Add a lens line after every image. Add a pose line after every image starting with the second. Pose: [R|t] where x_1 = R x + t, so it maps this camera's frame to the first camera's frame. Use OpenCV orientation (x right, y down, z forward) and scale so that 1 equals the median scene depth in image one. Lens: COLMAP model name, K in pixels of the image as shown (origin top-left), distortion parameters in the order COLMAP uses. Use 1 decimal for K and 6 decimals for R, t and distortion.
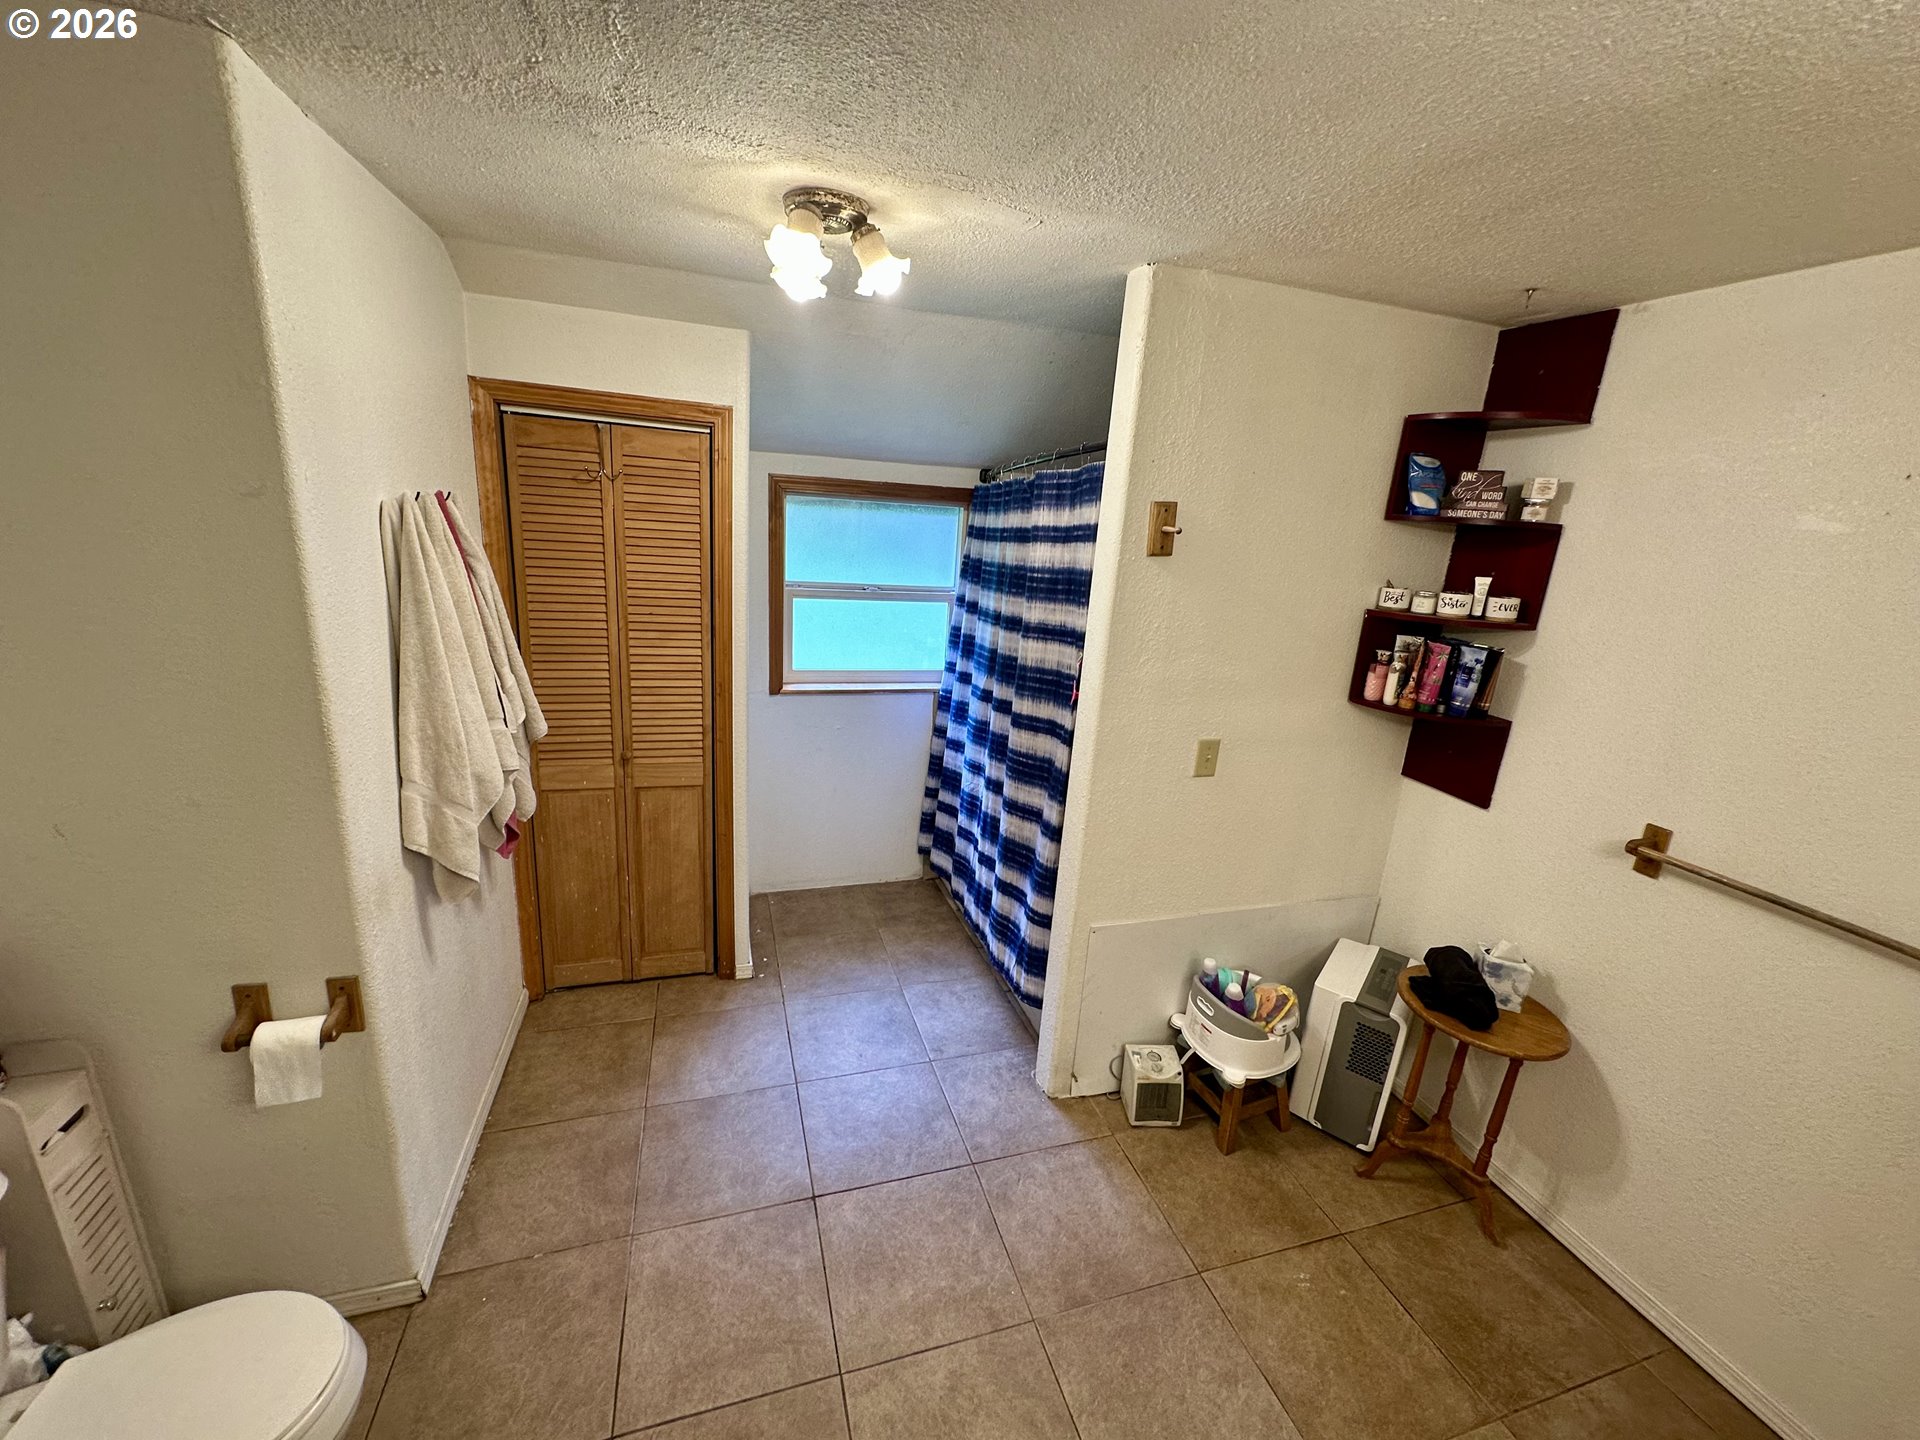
lens RADIAL K [[769.9, 0, 959.3], [0, 769.9, 720.8], [0, 0, 1]] dist [-0.000870, 0.000455]
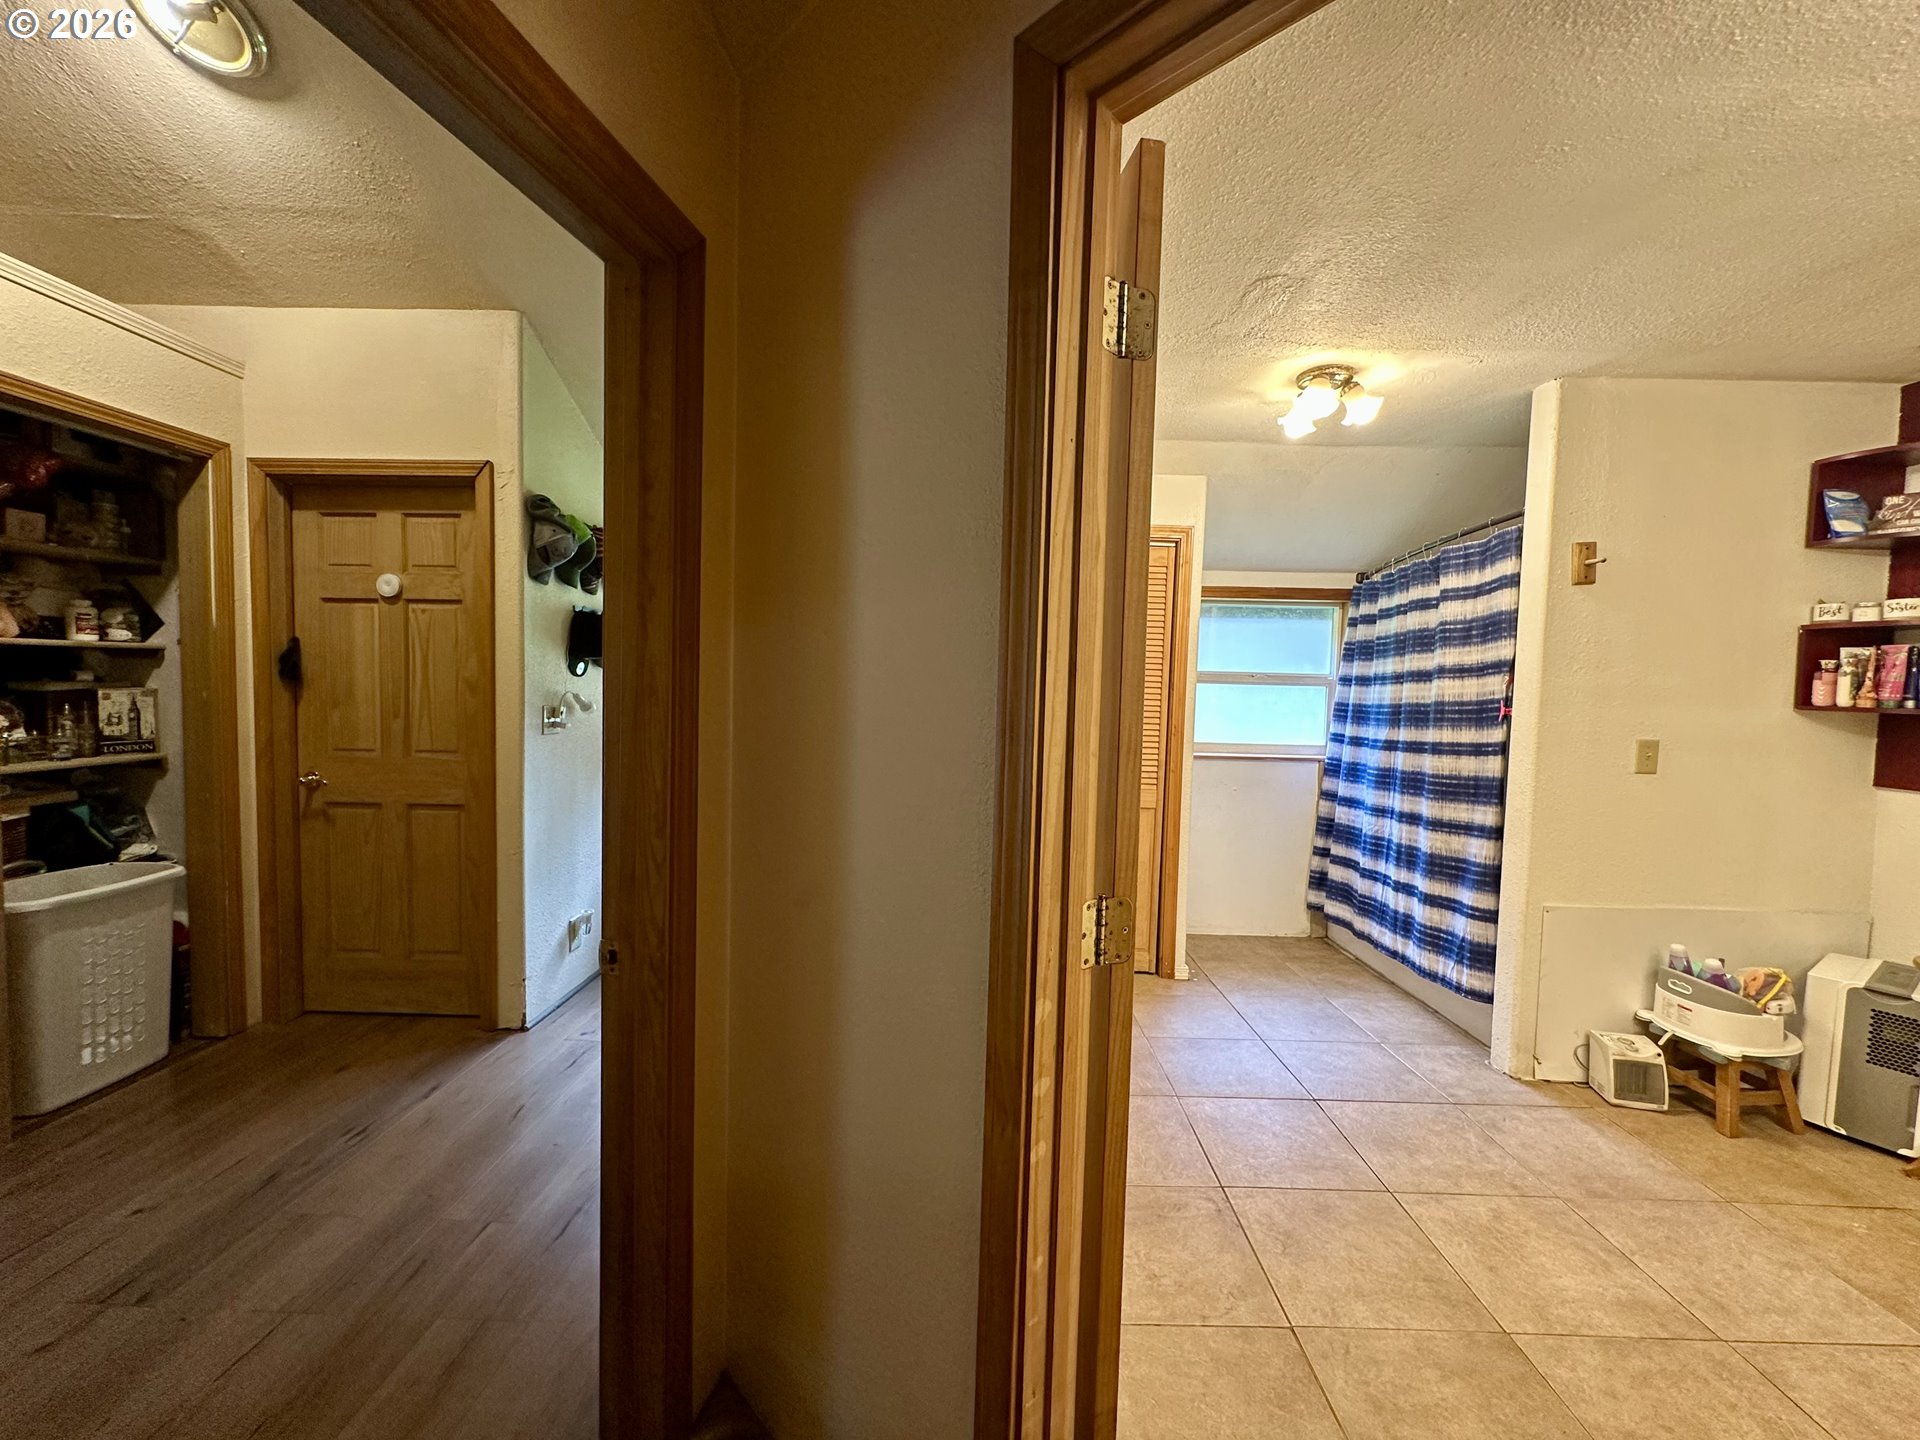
lens RADIAL K [[769.9, 0, 959.3], [0, 769.9, 720.8], [0, 0, 1]] dist [-0.000870, 0.000455]
pose [[0.949064, -0.028554, -0.313788, -0.293776], [-0.044908, 0.973460, -0.224408, 0.303325], [0.311867, 0.227069, 0.922593, -0.396380]]
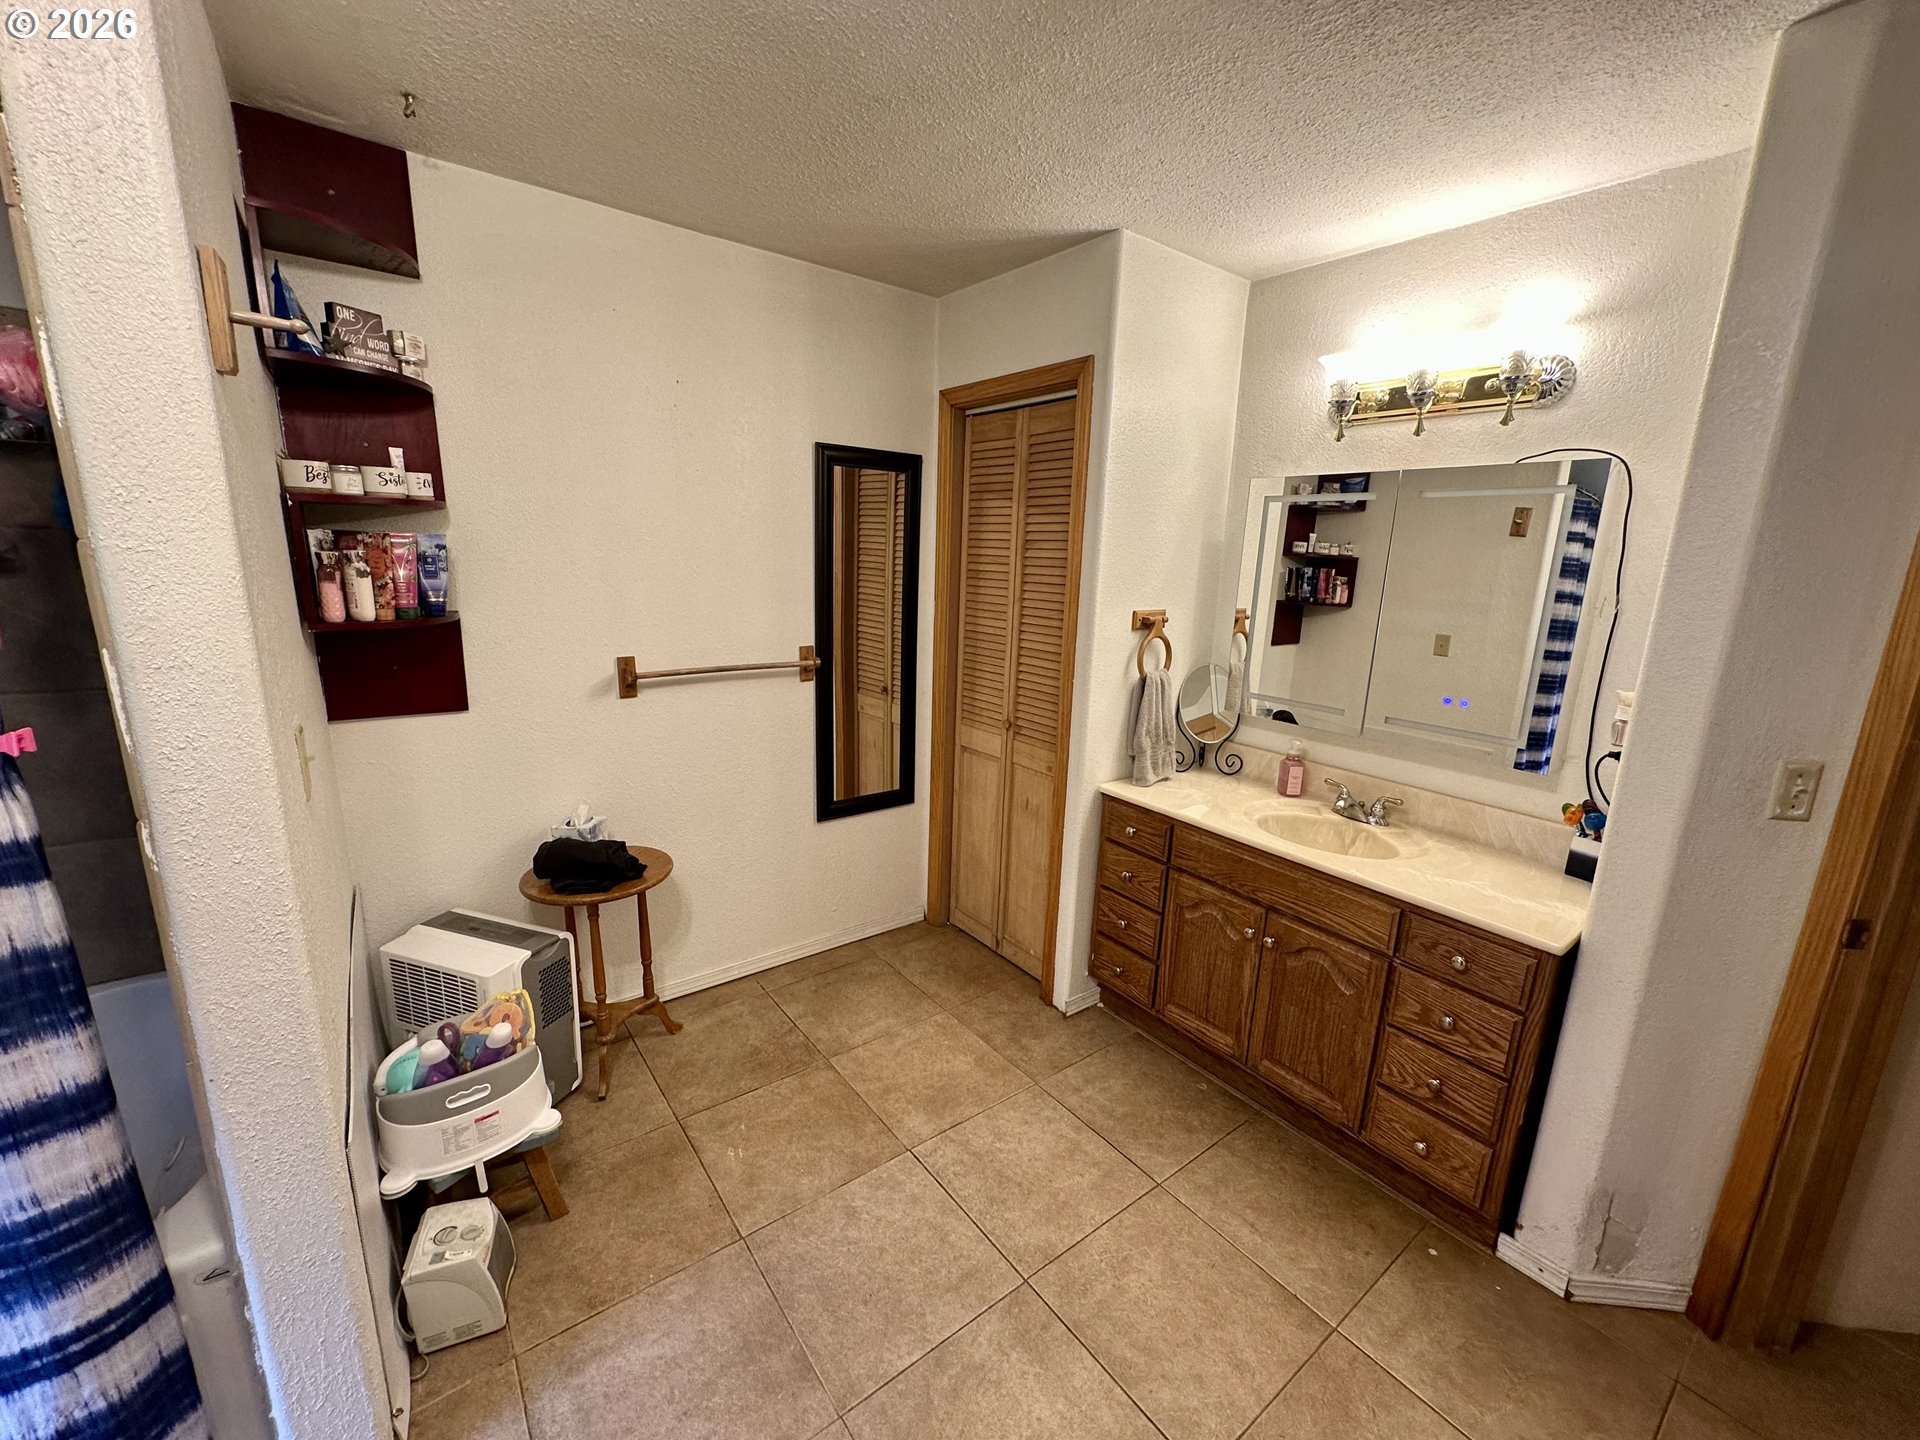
lens RADIAL K [[769.9, 0, 959.3], [0, 769.9, 720.8], [0, 0, 1]] dist [-0.000870, 0.000455]
pose [[-0.338737, -0.282501, 0.897469, -0.348568], [0.191669, 0.913140, 0.359776, -0.092982], [-0.921152, 0.293886, -0.255167, 0.696027]]
